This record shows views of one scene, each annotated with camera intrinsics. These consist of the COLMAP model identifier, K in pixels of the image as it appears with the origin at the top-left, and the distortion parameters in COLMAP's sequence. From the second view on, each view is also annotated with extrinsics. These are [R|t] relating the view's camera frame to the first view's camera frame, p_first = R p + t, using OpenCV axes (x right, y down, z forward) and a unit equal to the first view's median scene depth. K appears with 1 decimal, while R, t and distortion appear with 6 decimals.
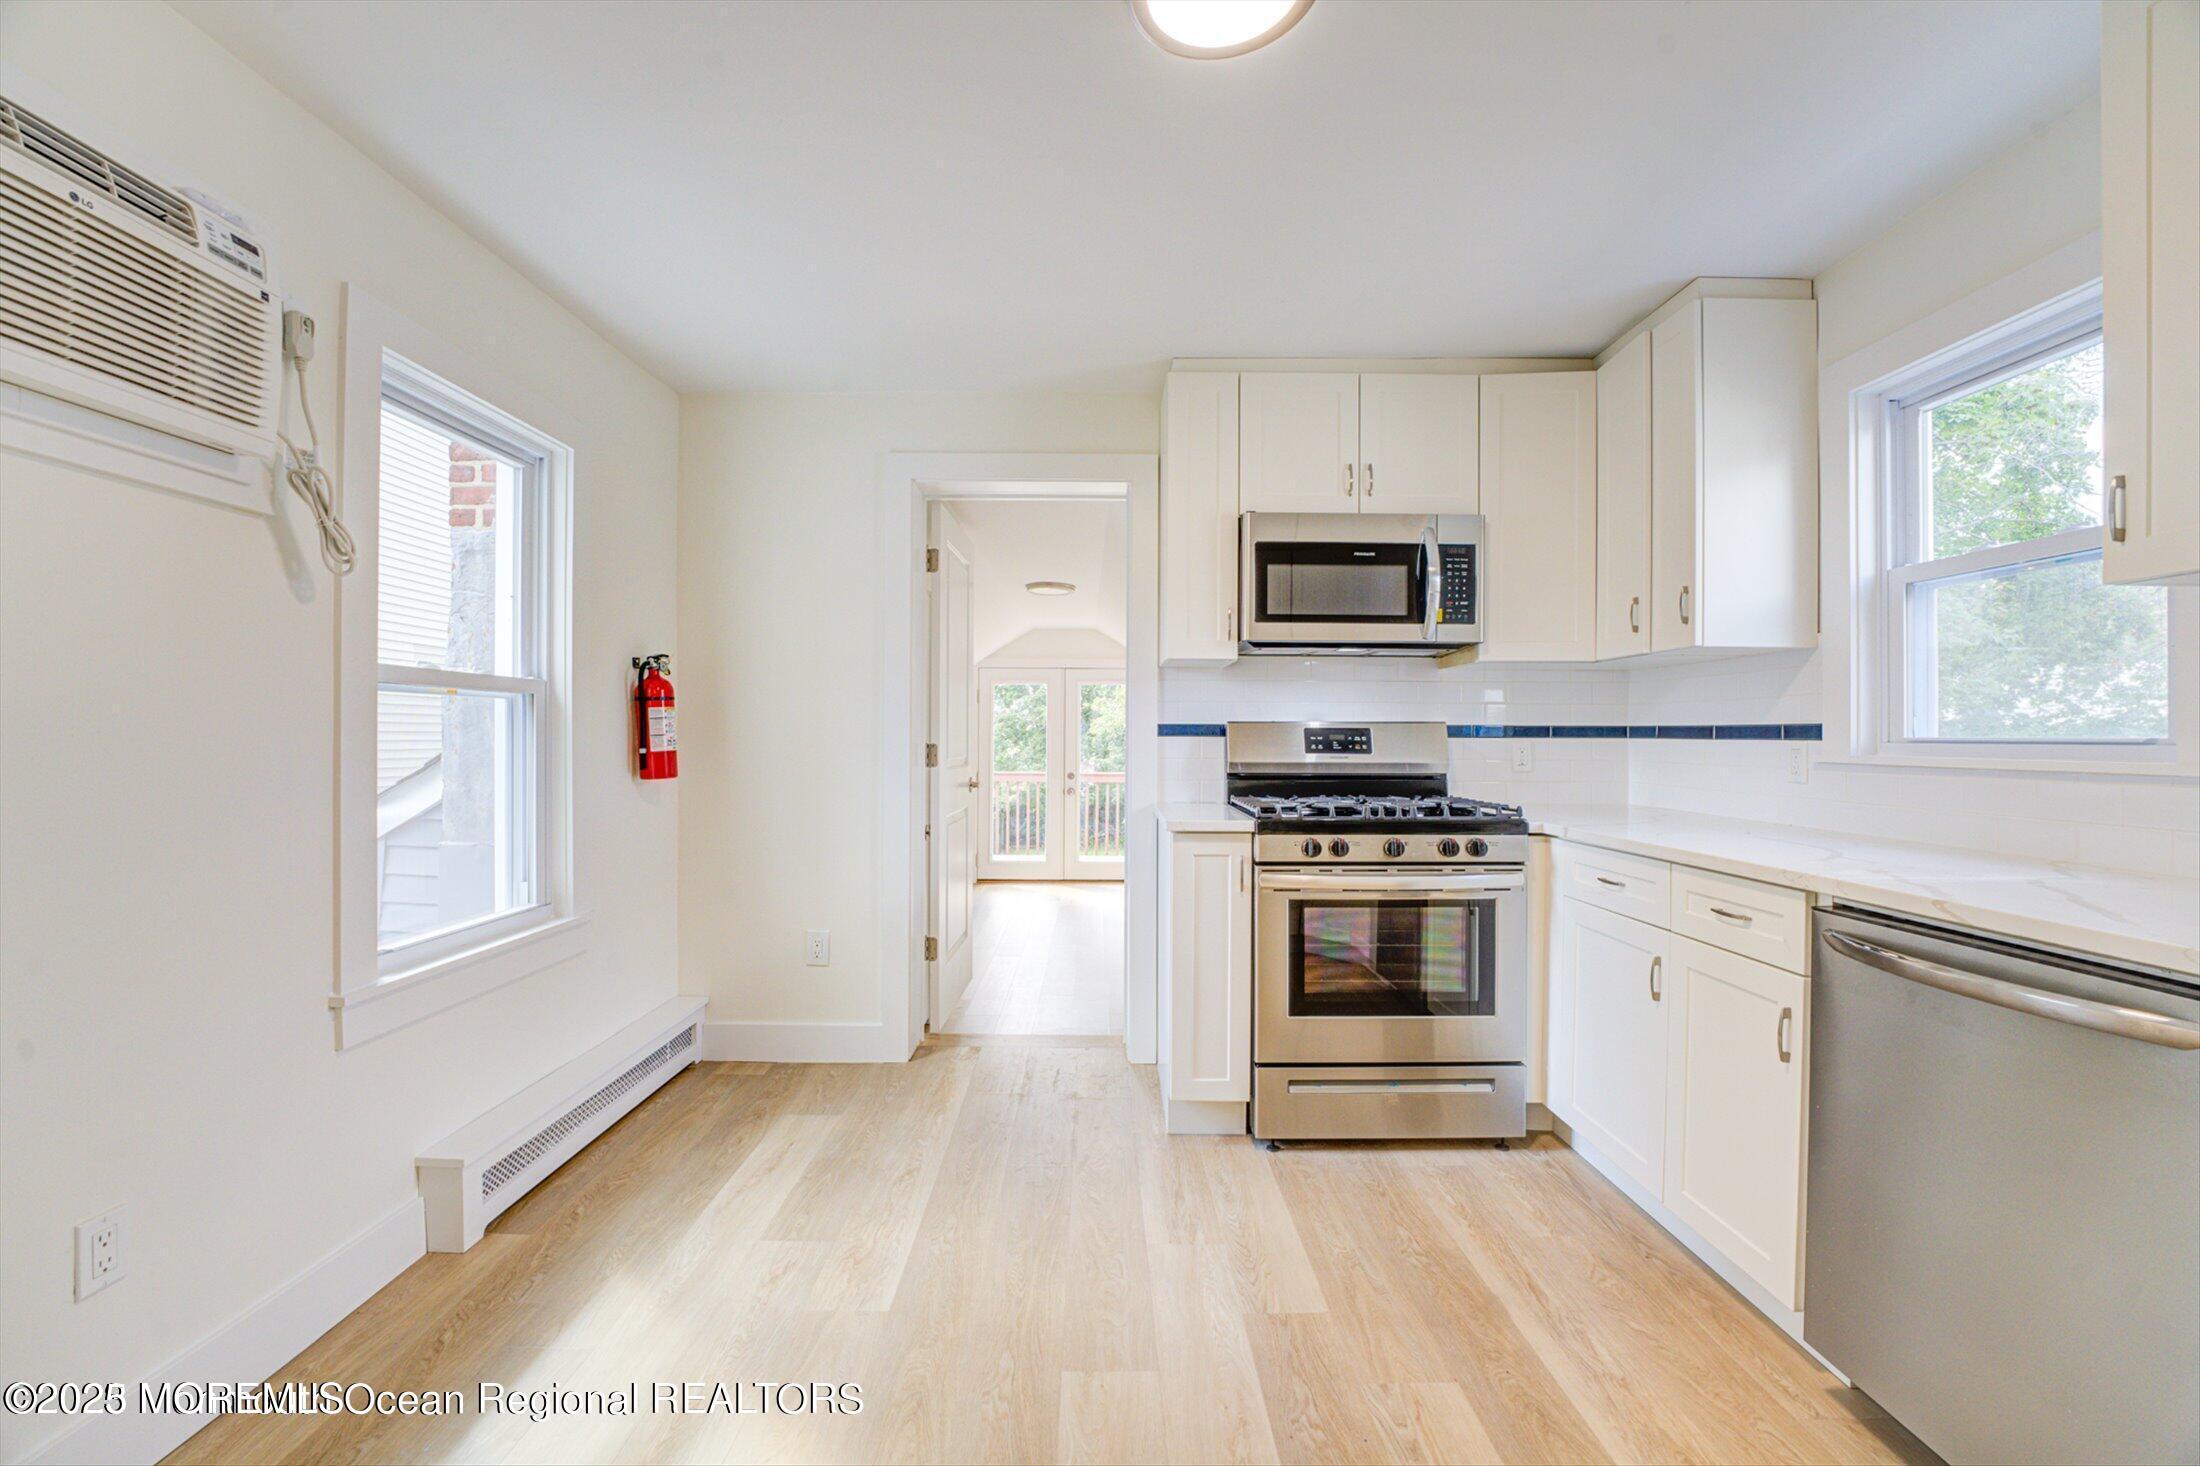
lens RADIAL K [[896.5, 0, 1100.7], [0, 896.5, 738.2], [0, 0, 1]] dist [-0.024617, 0.001028]
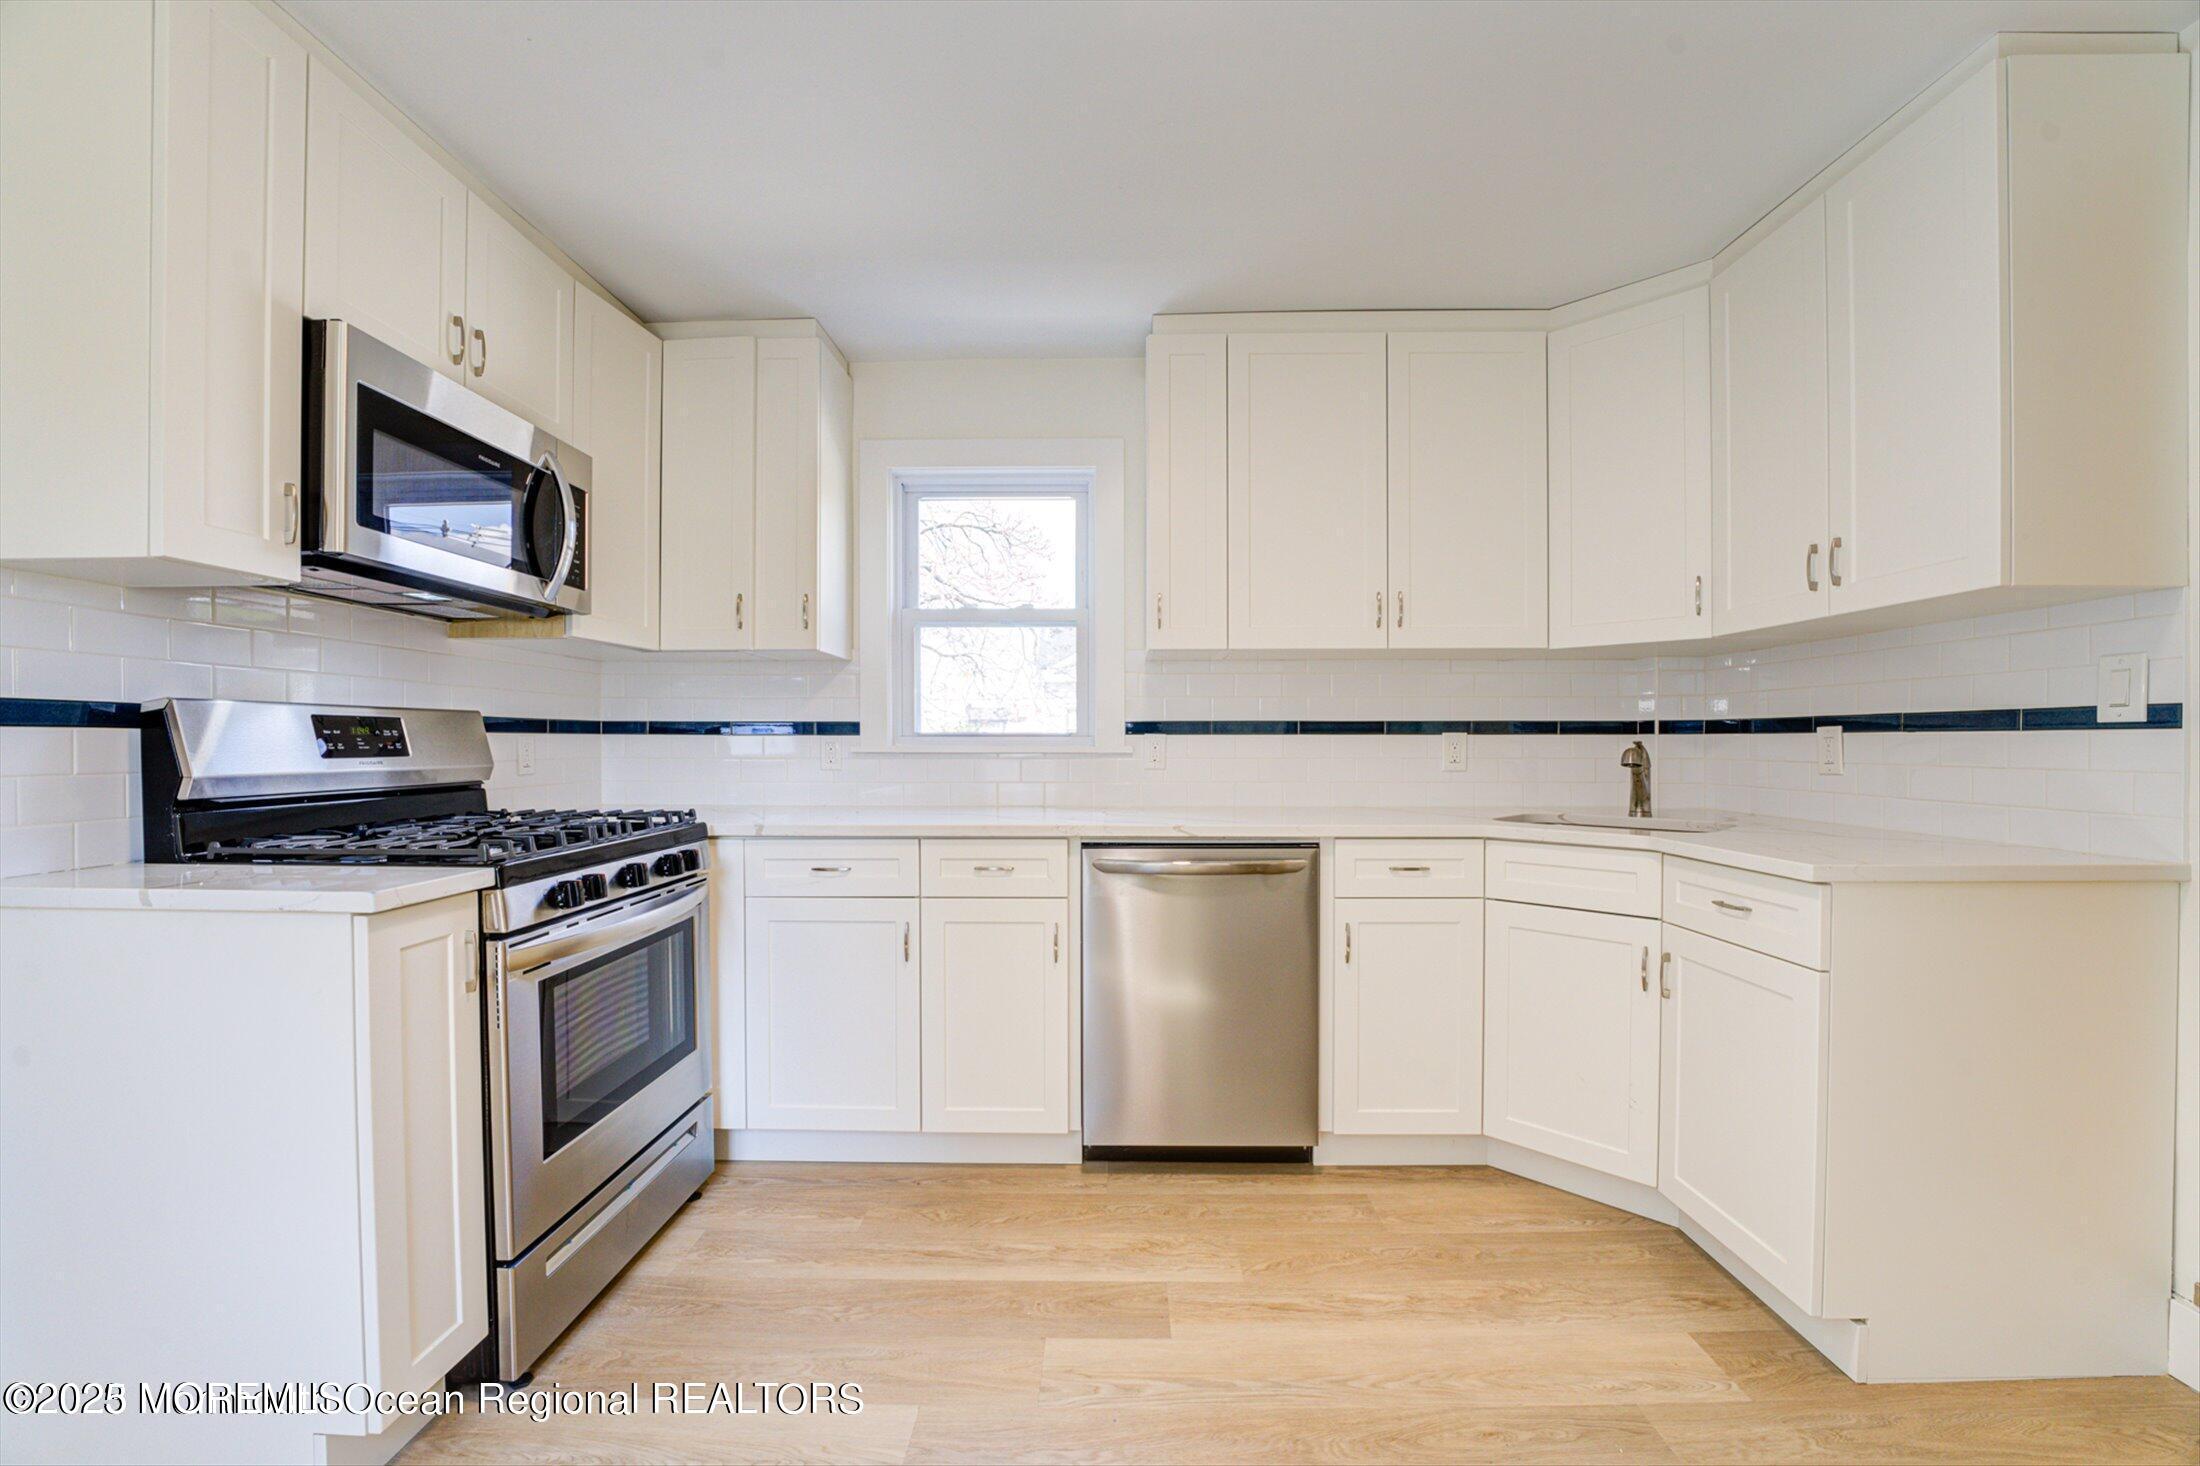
lens RADIAL K [[896.5, 0, 1099.6], [0, 896.5, 741.2], [0, 0, 1]] dist [-0.024617, 0.001028]
pose [[0.020631, -0.005865, 0.999770, -0.494357], [0.001839, 0.999981, 0.005829, 0.005068], [-0.999785, 0.001719, 0.020641, 0.687067]]
